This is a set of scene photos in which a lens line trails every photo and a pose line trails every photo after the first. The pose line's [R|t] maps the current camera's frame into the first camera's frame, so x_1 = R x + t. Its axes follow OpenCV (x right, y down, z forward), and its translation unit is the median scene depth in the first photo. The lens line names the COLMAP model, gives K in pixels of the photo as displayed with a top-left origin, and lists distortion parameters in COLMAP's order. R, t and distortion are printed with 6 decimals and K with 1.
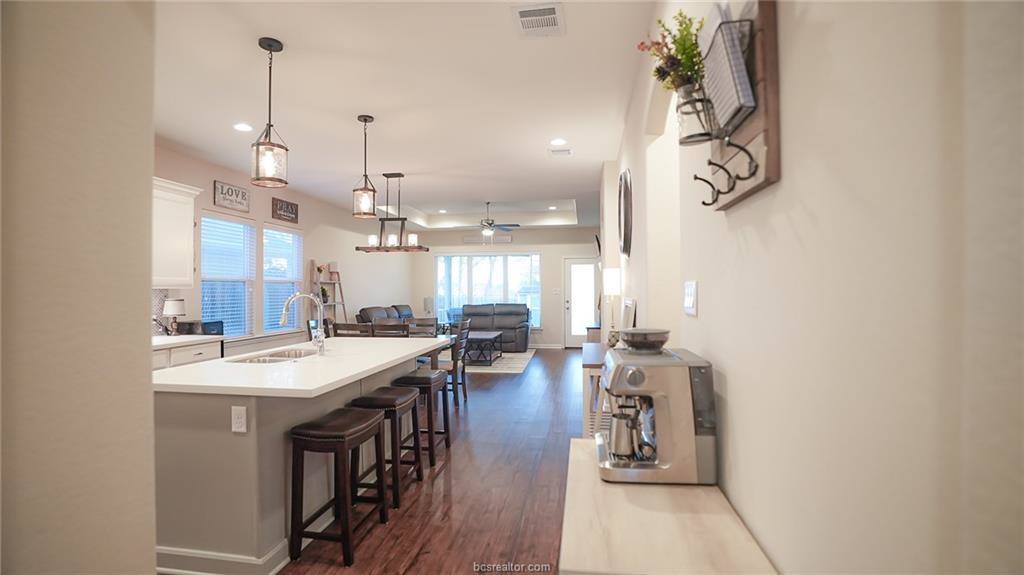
lens RADIAL K [[477.5, 0, 513.0], [0, 477.5, 287.0], [0, 0, 1]] dist [-0.020577, 0.000566]
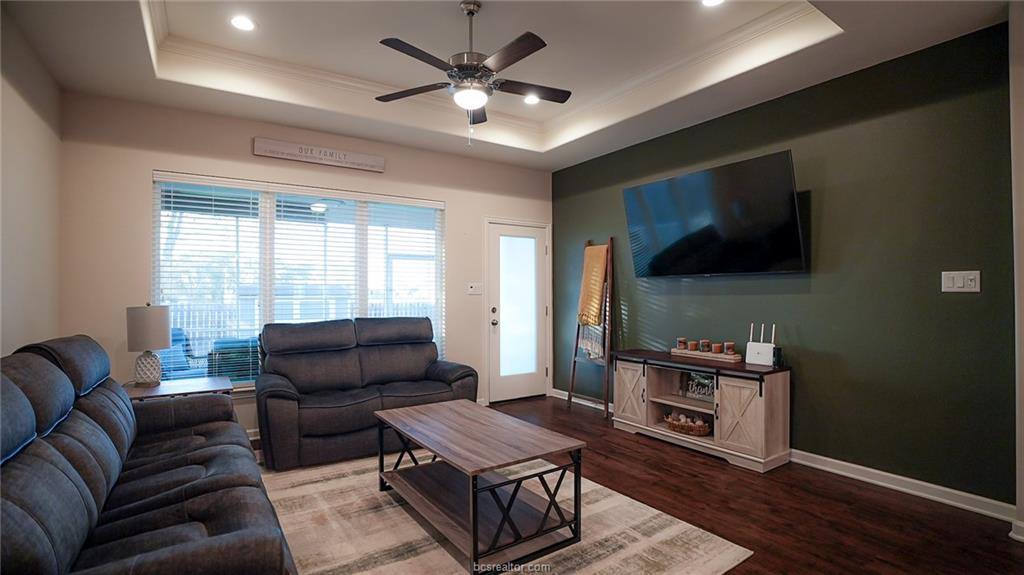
lens RADIAL K [[477.5, 0, 511.2], [0, 477.5, 290.8], [0, 0, 1]] dist [-0.020577, 0.000566]
pose [[0.737781, 0.004520, 0.675025, -0.208812], [-0.004144, 0.999989, -0.002166, 0.011718], [-0.675027, -0.001199, 0.737792, 0.620276]]
